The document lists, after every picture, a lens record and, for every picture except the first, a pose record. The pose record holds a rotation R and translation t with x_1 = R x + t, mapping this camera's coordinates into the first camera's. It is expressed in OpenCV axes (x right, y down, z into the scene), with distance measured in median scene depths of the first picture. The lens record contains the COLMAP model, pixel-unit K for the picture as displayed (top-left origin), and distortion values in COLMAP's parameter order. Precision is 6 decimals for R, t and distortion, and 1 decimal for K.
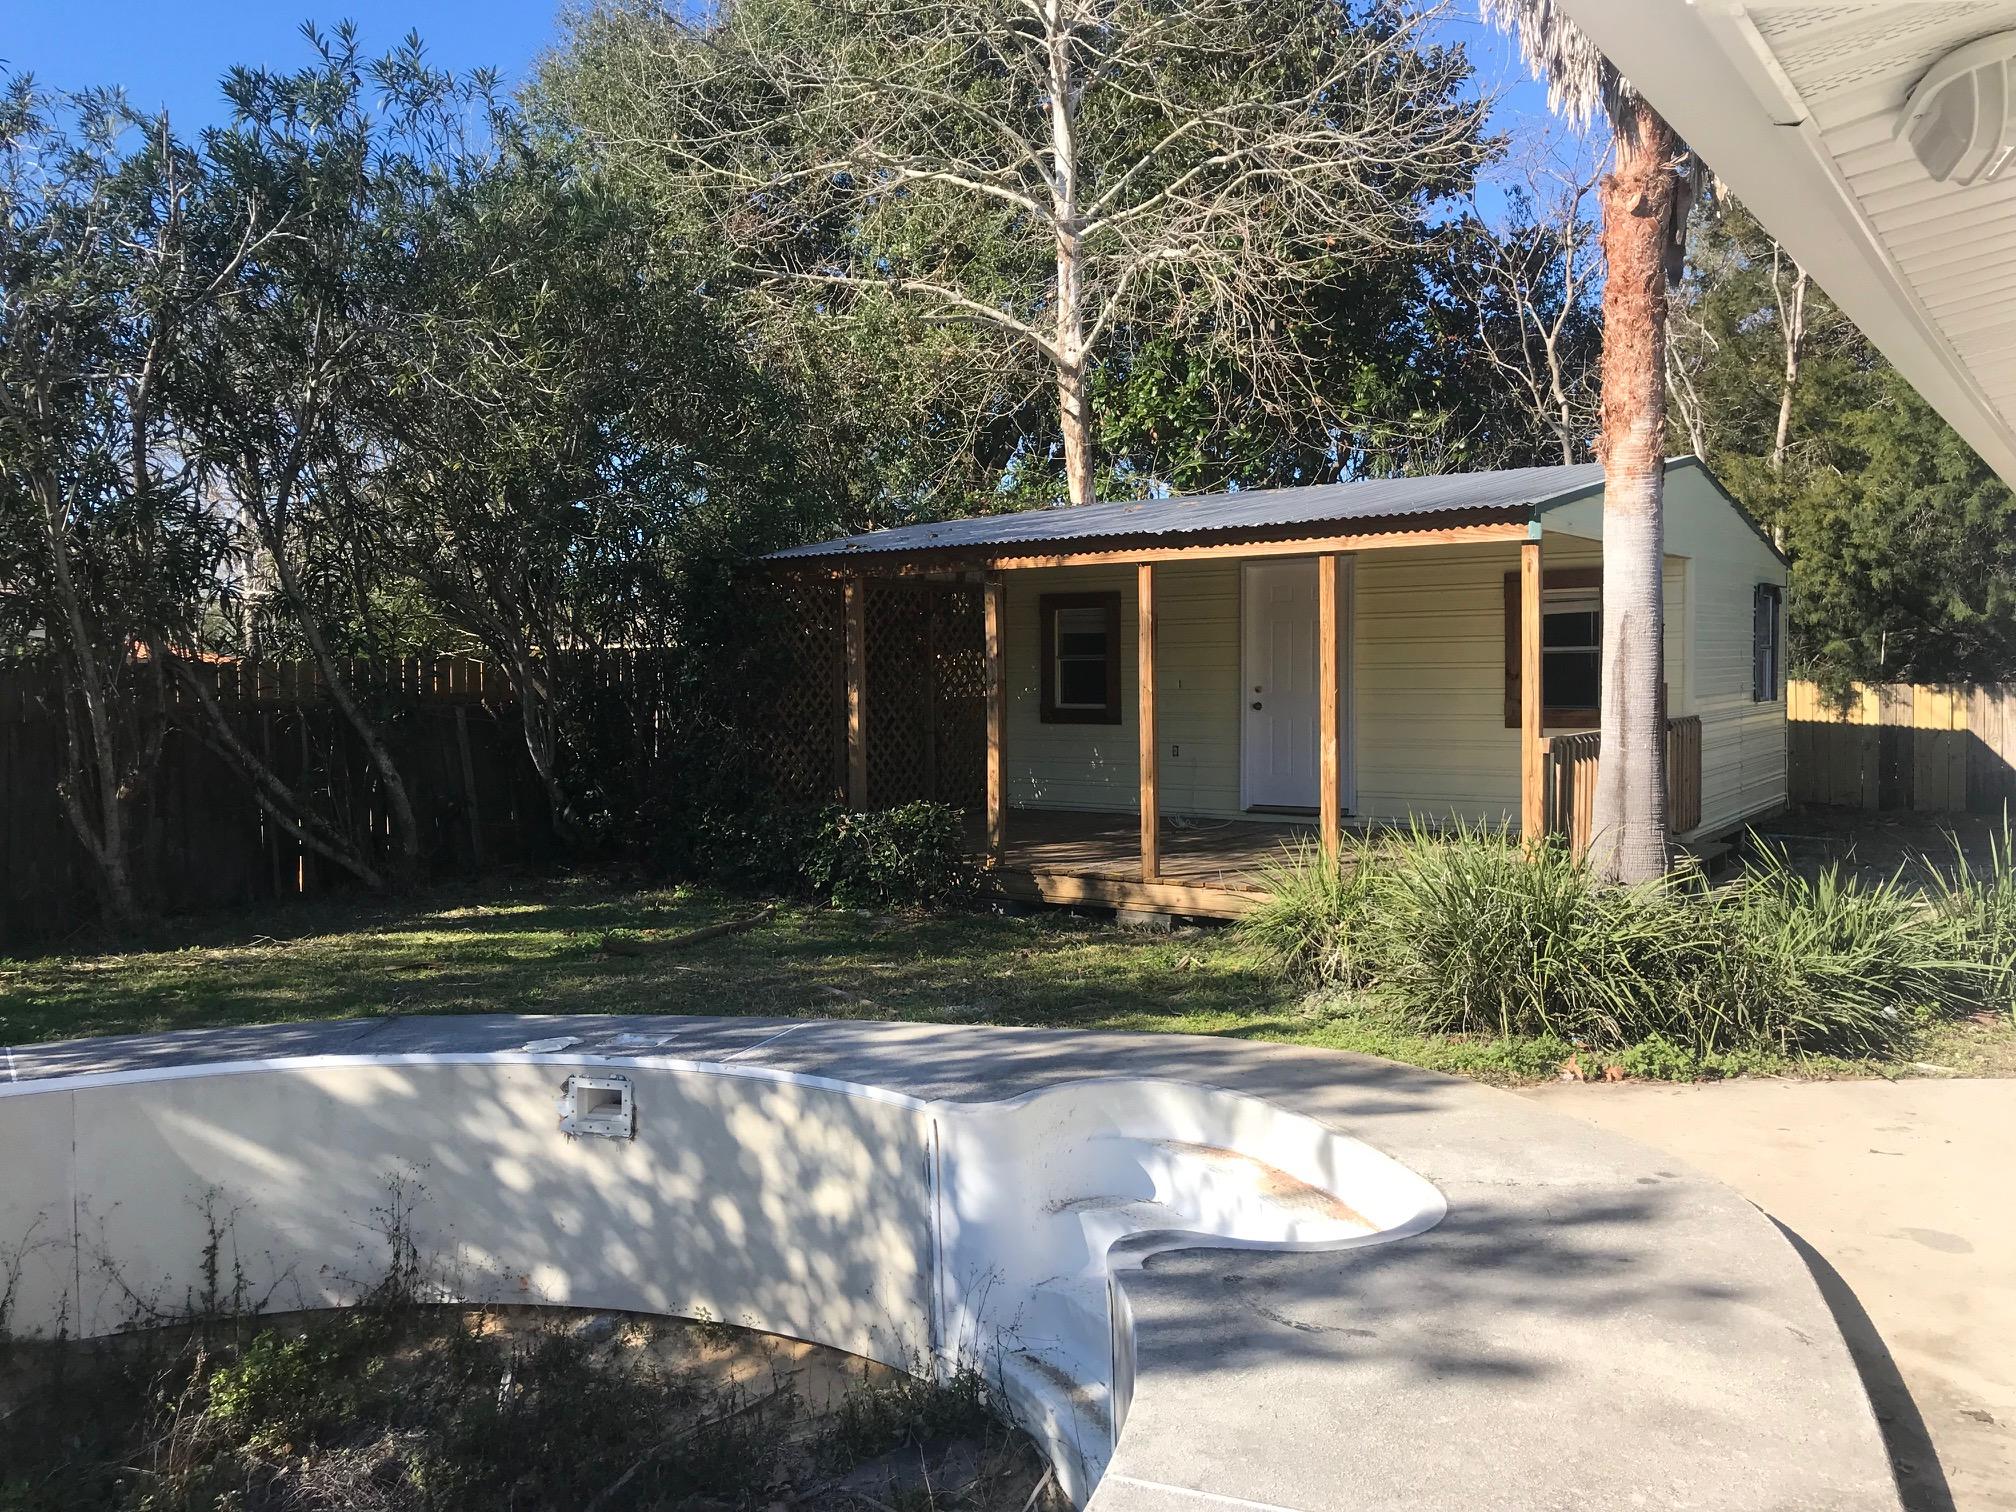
lens RADIAL K [[1660.0, 0, 992.0], [0, 1660.0, 755.2], [0, 0, 1]] dist [0.035844, -0.027985]
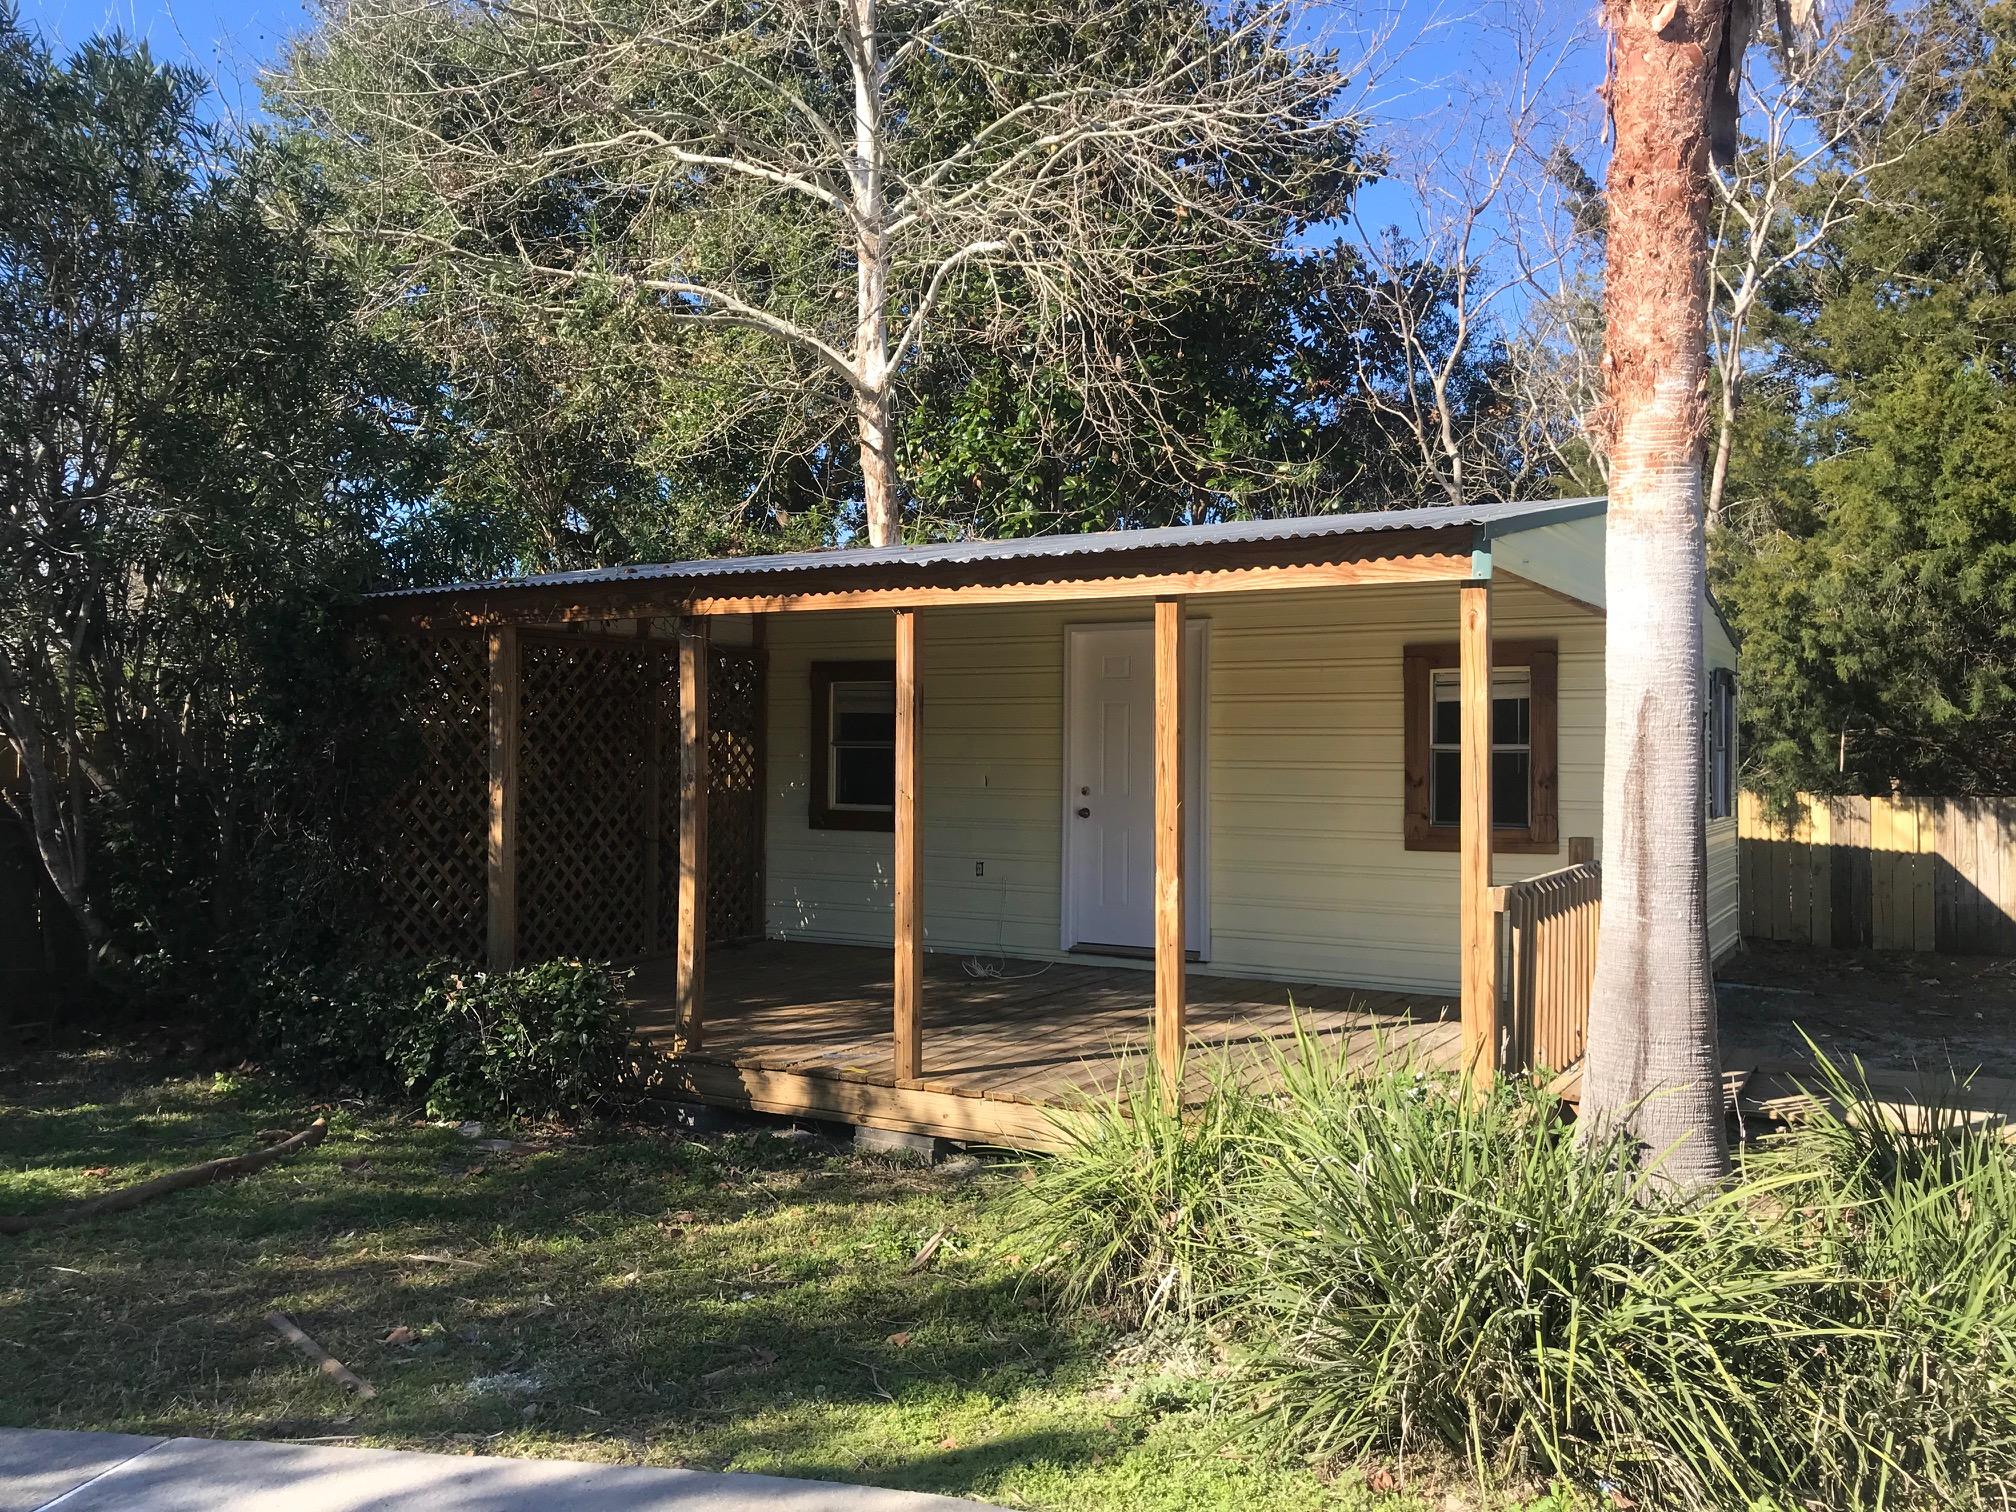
lens RADIAL K [[1660.0, 0, 1008.2], [0, 1660.0, 746.7], [0, 0, 1]] dist [0.035844, -0.027985]
pose [[0.995605, 0.018784, 0.091748, 0.068494], [-0.013626, 0.998308, -0.056525, -0.020778], [-0.092654, 0.055026, 0.994177, 0.305740]]
